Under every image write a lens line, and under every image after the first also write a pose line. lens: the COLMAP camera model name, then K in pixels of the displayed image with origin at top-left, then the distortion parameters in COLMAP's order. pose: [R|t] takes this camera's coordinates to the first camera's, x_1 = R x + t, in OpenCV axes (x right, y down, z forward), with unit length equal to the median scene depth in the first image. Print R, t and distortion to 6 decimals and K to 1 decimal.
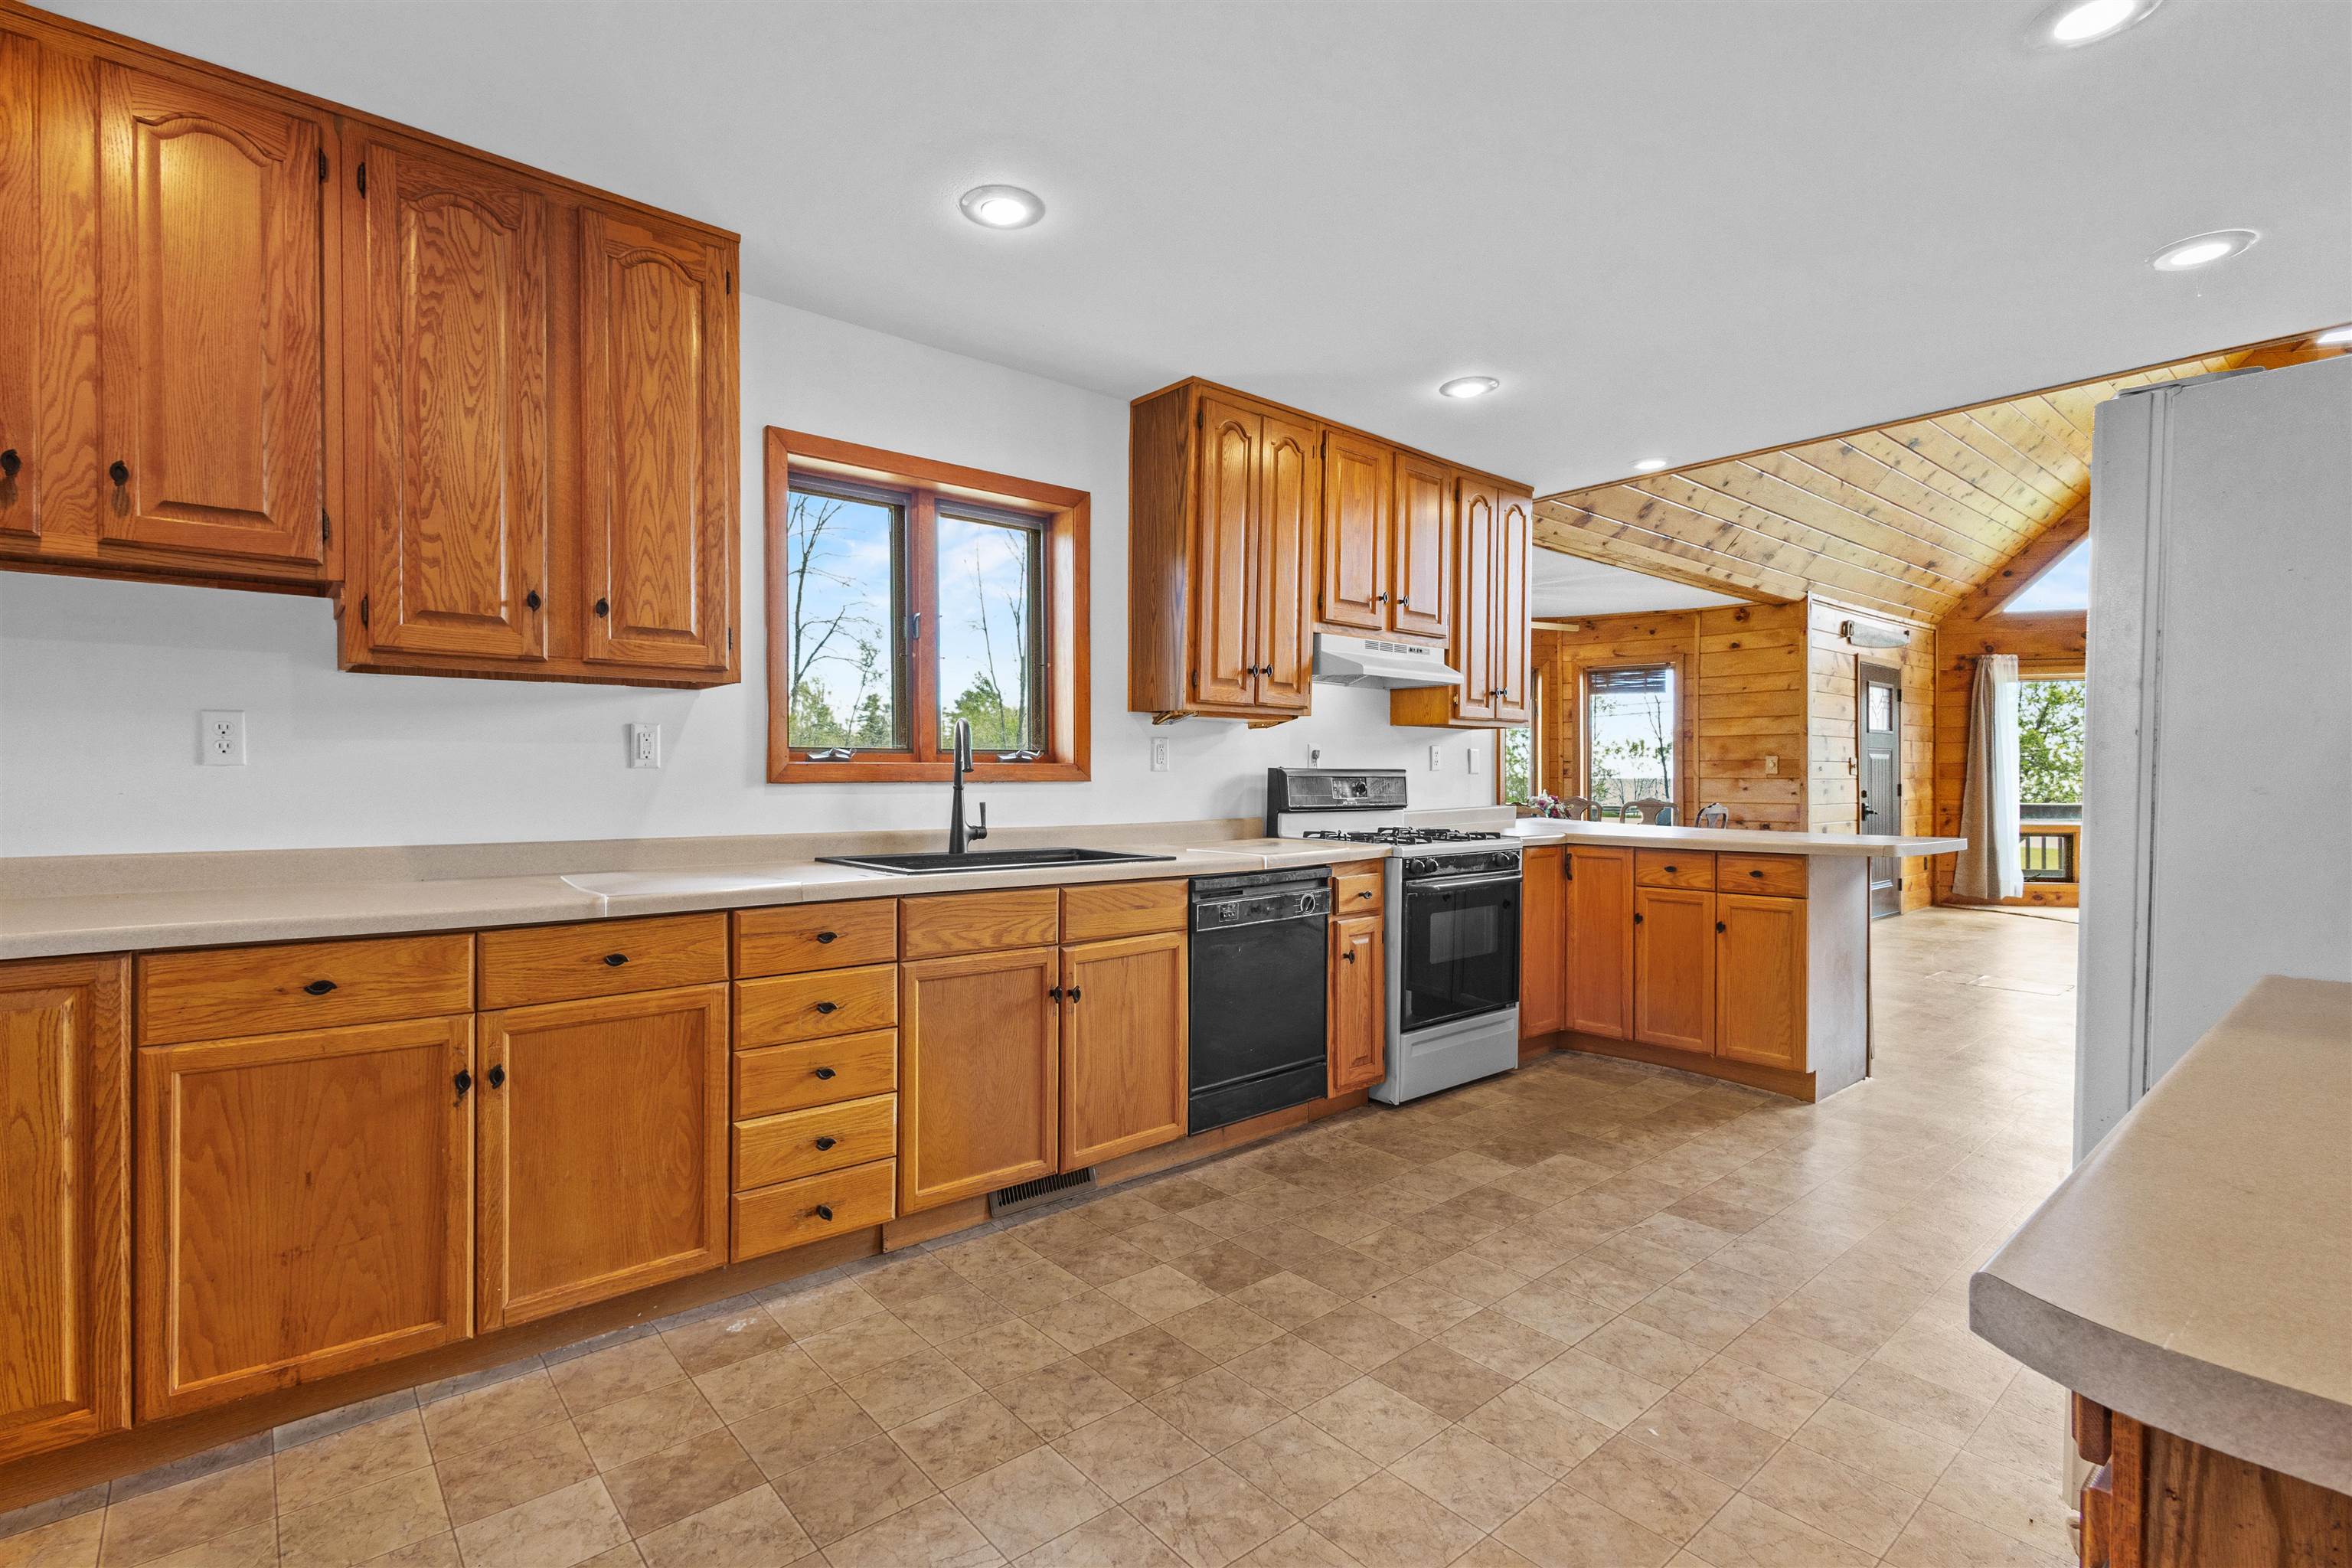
lens RADIAL K [[1096.9, 0, 1151.6], [0, 1096.9, 791.3], [0, 0, 1]] dist [0.003071, 0.000438]
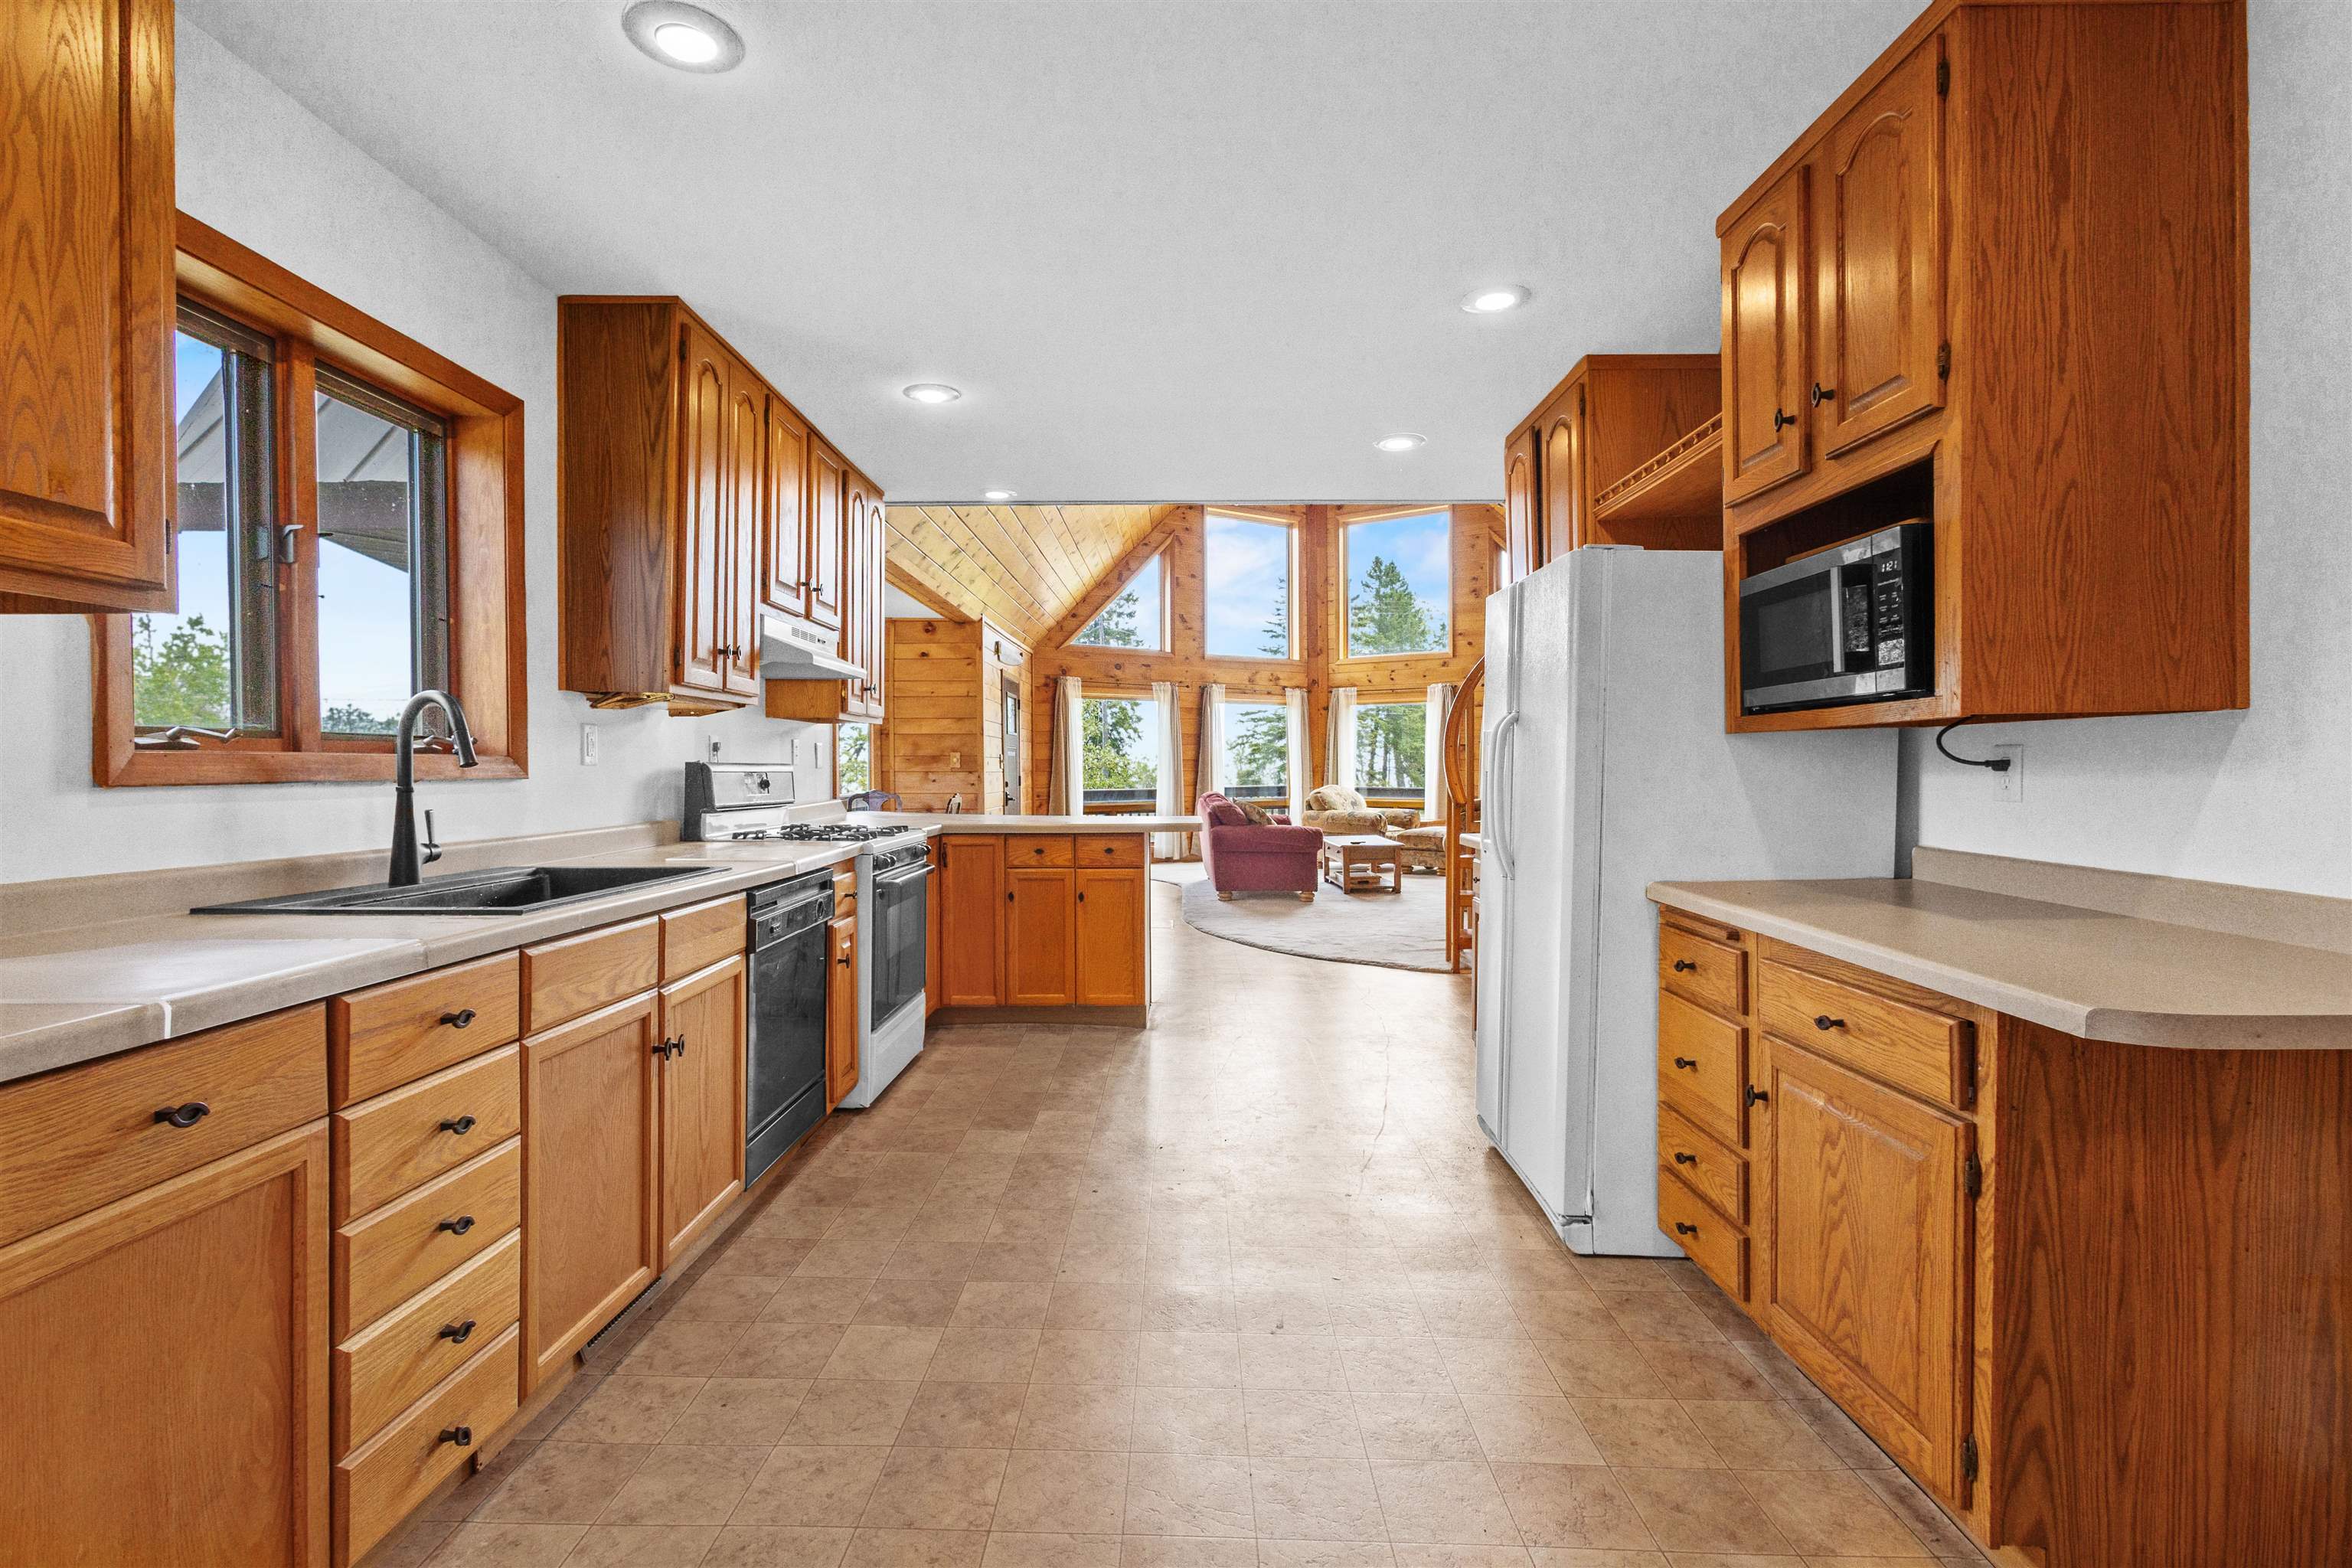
lens RADIAL K [[1086.8, 0, 1176.0], [0, 1086.8, 784.0], [0, 0, 1]] dist [-0.001786, -0.001047]
pose [[0.650454, -0.010335, 0.759476, -0.346886], [0.010128, 0.999937, 0.004933, -0.004696], [-0.759478, 0.004483, 0.650517, 0.167990]]
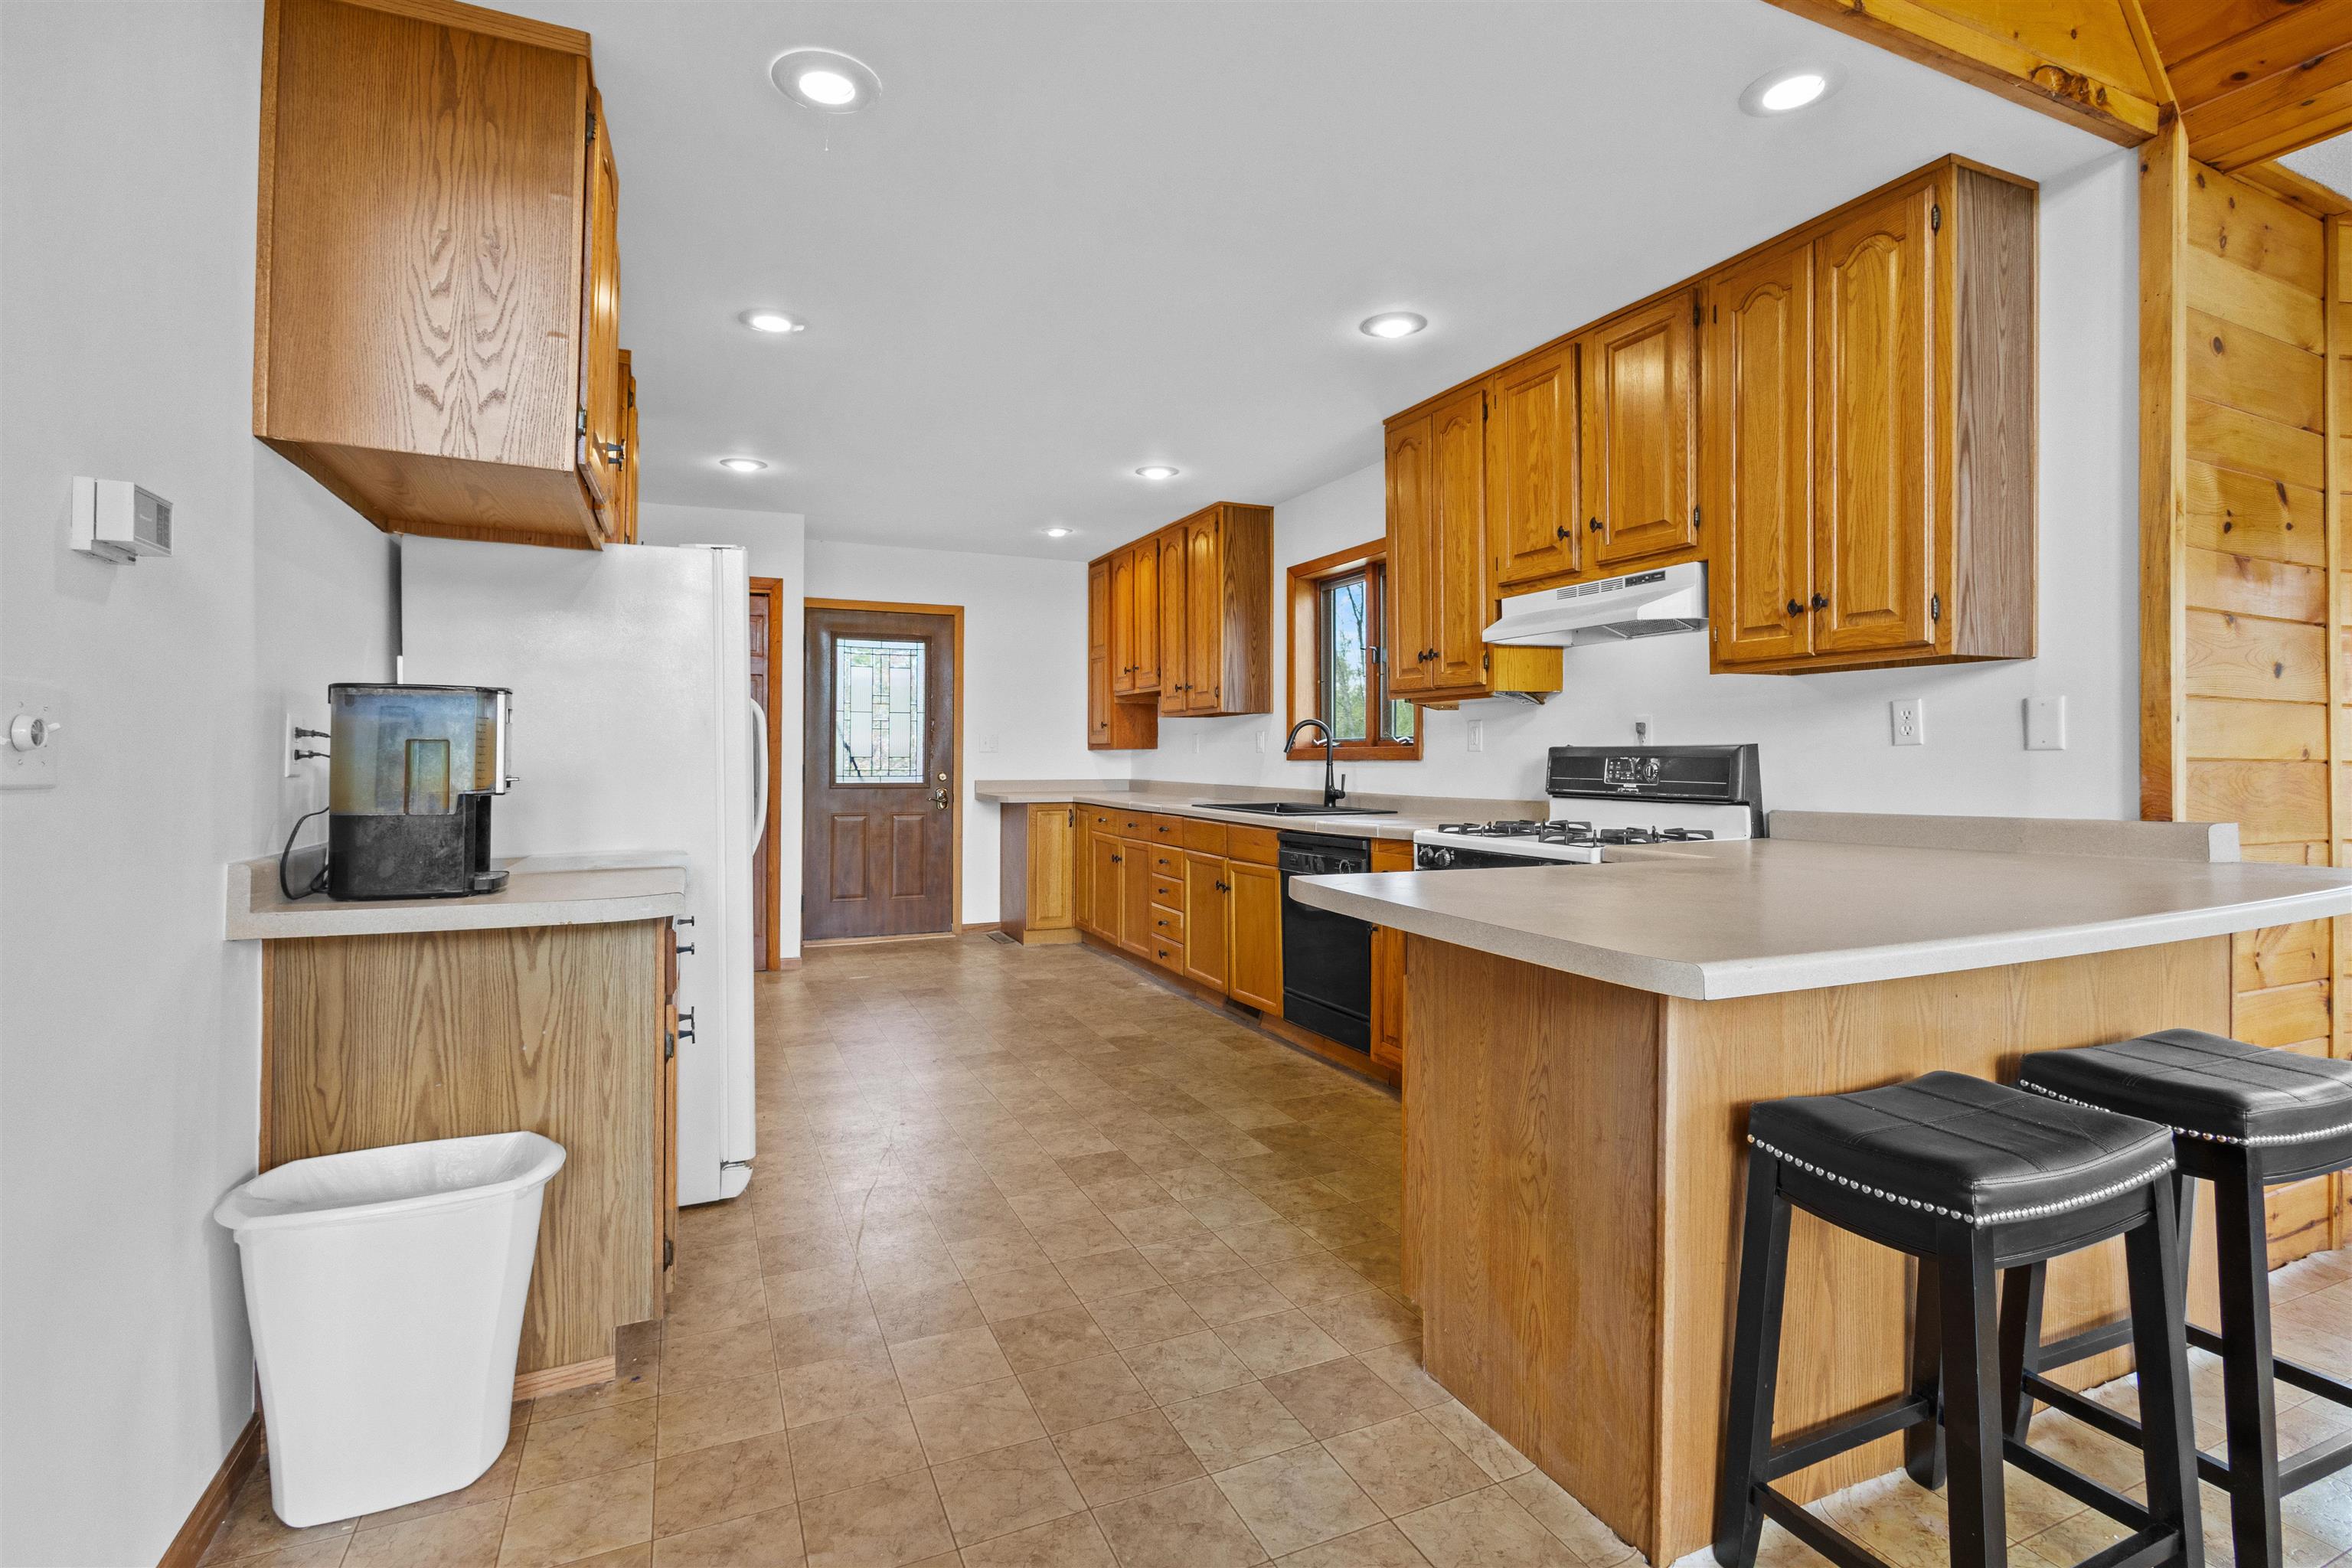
lens RADIAL K [[1101.3, 0, 1174.2], [0, 1101.3, 753.2], [0, 0, 1]] dist [-0.000947, -0.000180]
pose [[-0.276555, -0.006326, -0.960977, 1.234784], [-0.016736, 0.999858, -0.001765, -0.010566], [0.960852, 0.015595, -0.276622, 1.105538]]
